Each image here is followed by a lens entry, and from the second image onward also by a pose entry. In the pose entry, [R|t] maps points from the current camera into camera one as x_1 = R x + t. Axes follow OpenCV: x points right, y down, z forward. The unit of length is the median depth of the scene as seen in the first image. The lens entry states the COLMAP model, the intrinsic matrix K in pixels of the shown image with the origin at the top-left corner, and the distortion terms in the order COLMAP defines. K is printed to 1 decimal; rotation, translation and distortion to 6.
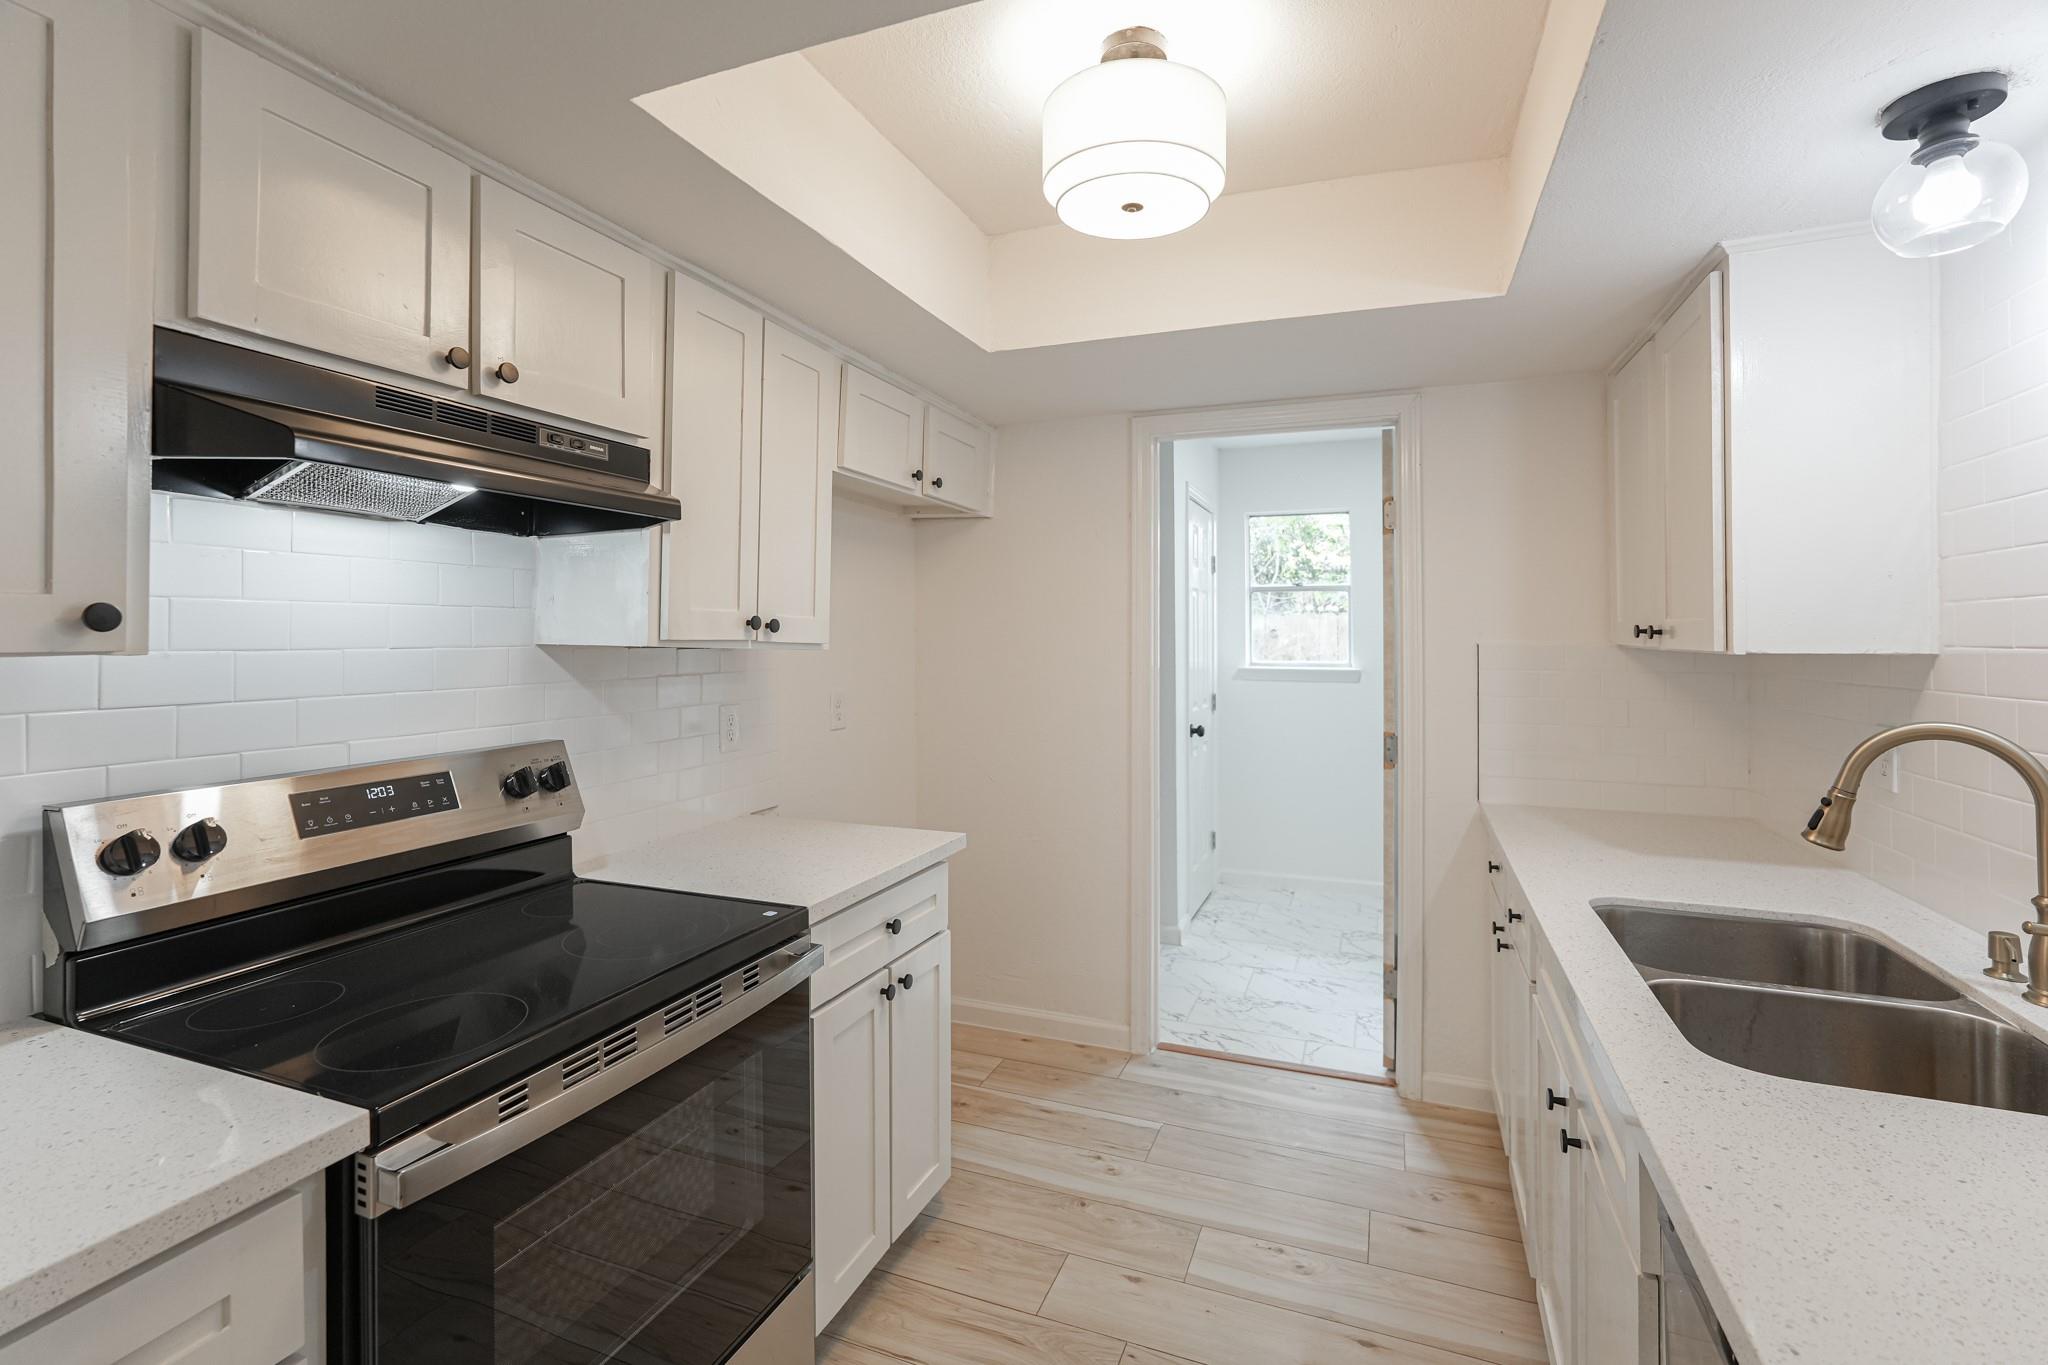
lens RADIAL K [[917.3, 0, 1031.8], [0, 917.3, 628.0], [0, 0, 1]] dist [-0.020311, 0.010053]
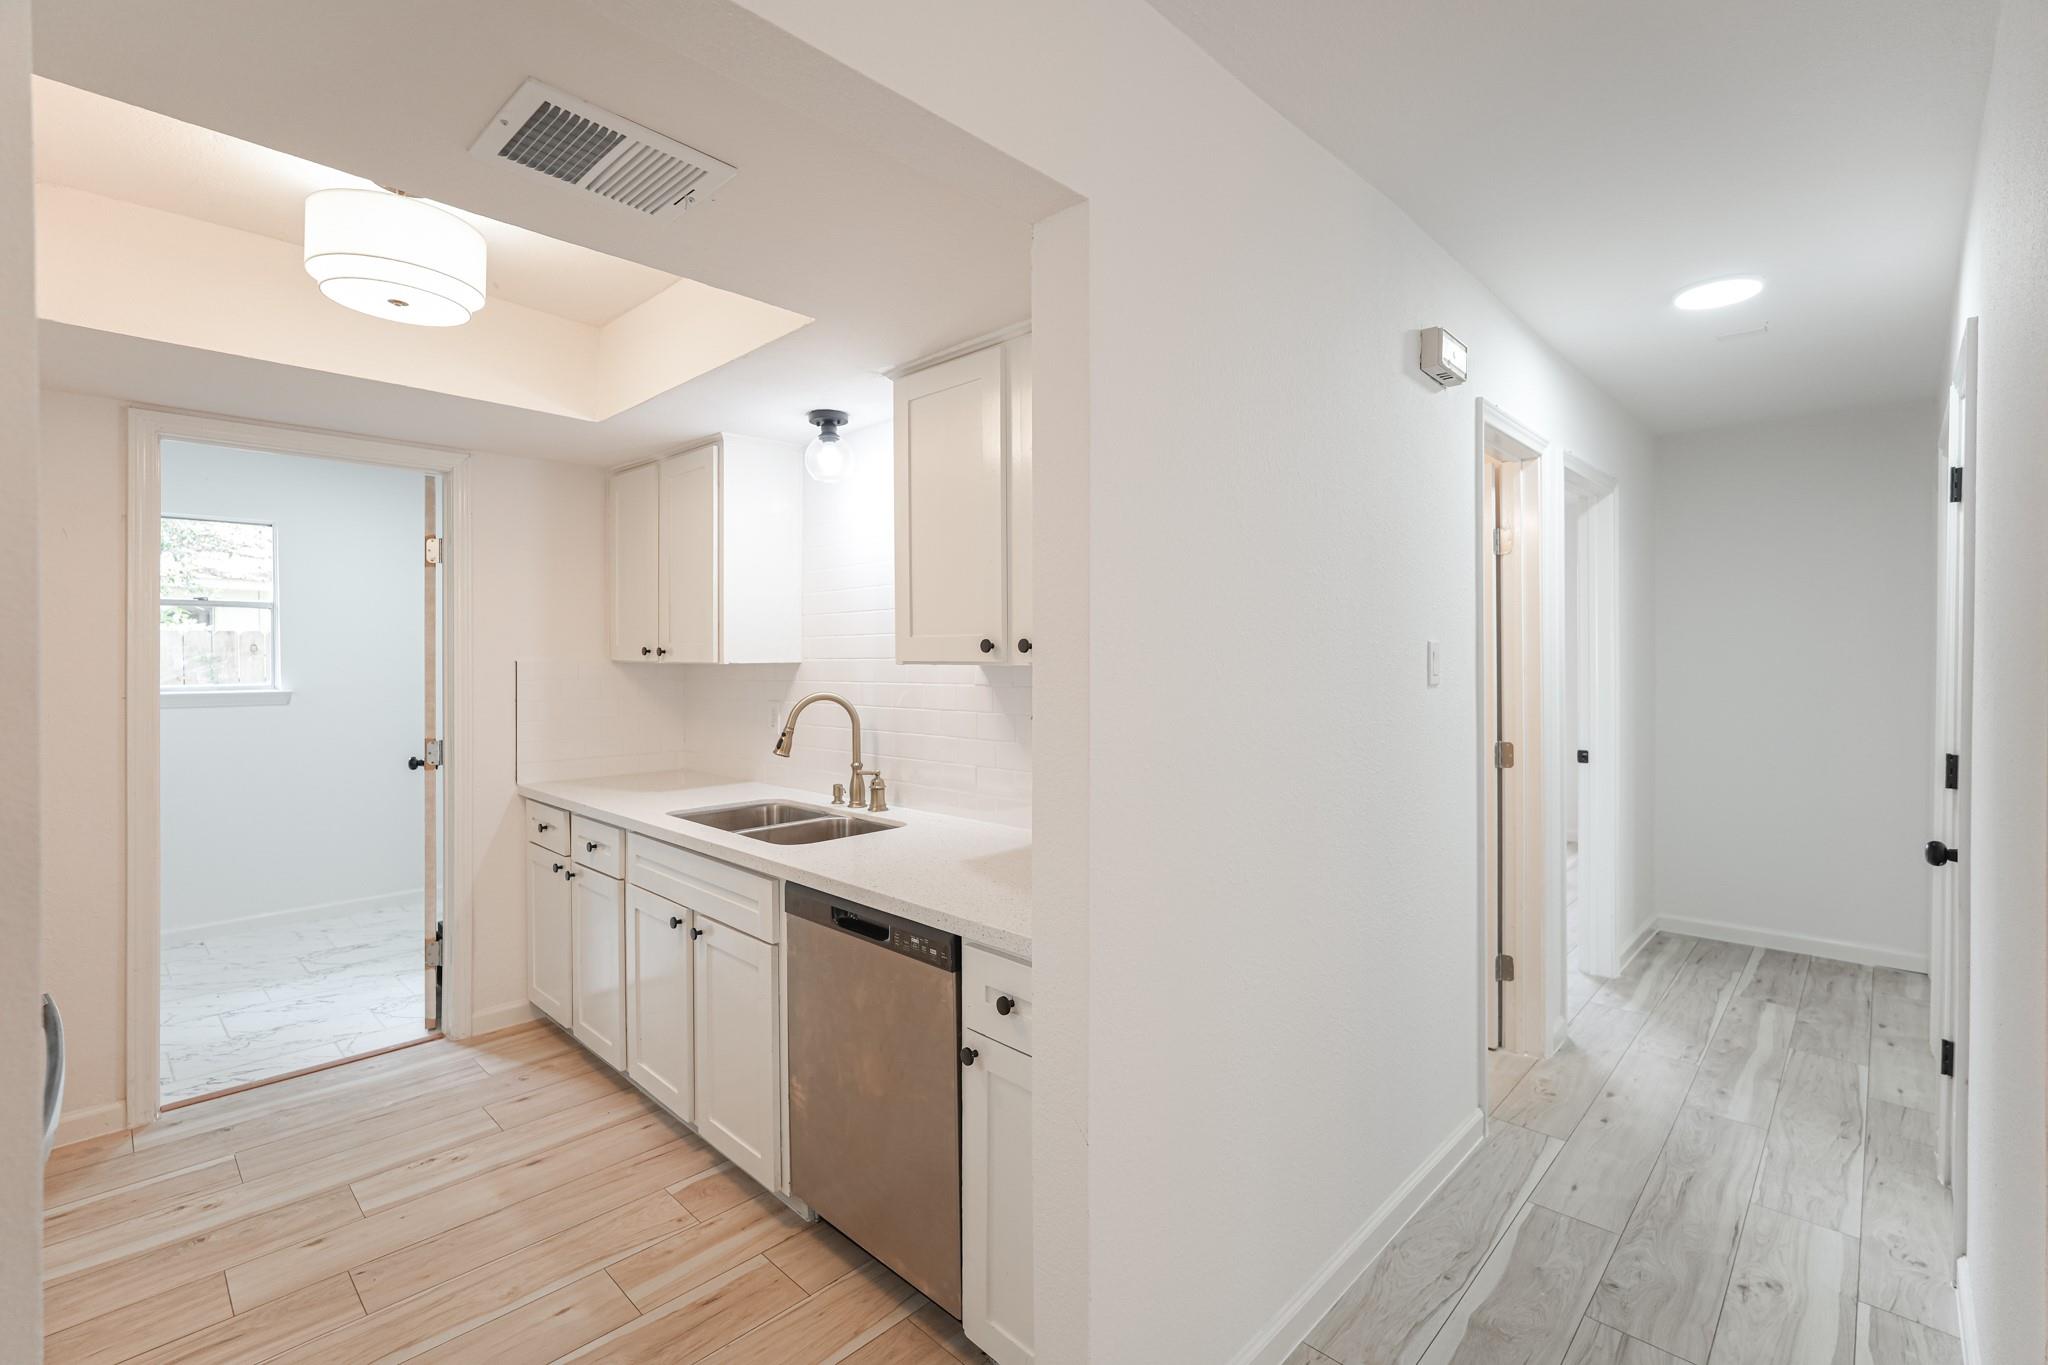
lens RADIAL K [[912.1, 0, 1025.6], [0, 912.1, 657.6], [0, 0, 1]] dist [-0.020588, 0.010717]
pose [[0.380452, -0.003932, 0.924792, -0.418801], [-0.004762, 0.999969, 0.006211, 0.001426], [-0.924788, -0.006767, 0.380422, -0.146562]]
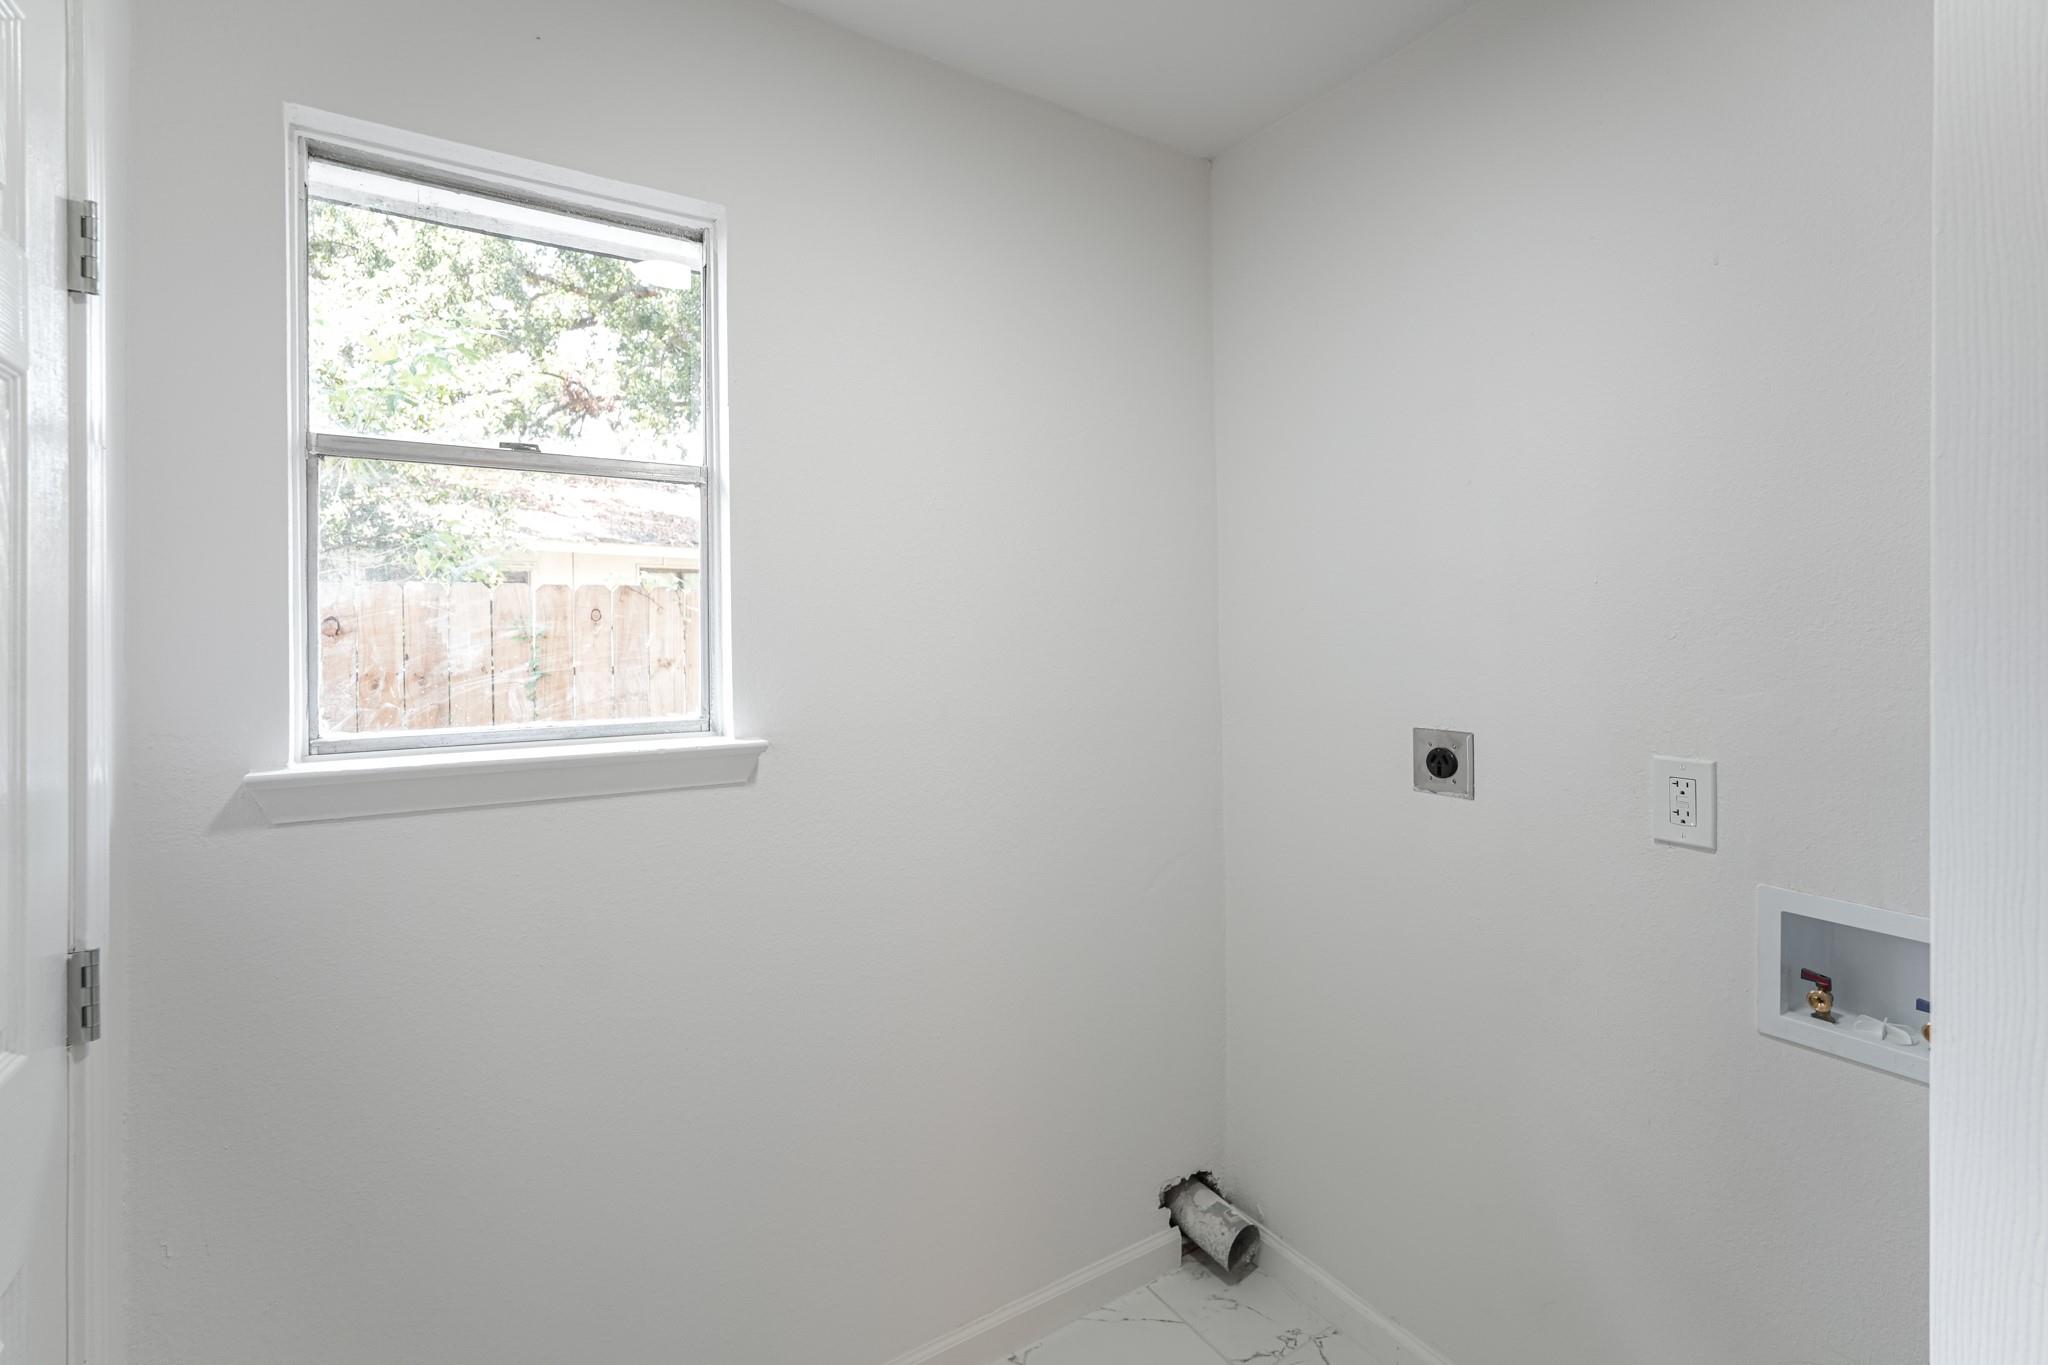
lens RADIAL K [[963.6, 0, 1024.5], [0, 963.6, 630.3], [0, 0, 1]] dist [-0.001087, 0.006678]
pose [[0.604678, -0.001477, 0.796468, 0.293076], [-0.007580, 0.999942, 0.007610, 0.009366], [-0.796434, -0.010639, 0.604632, 1.359137]]
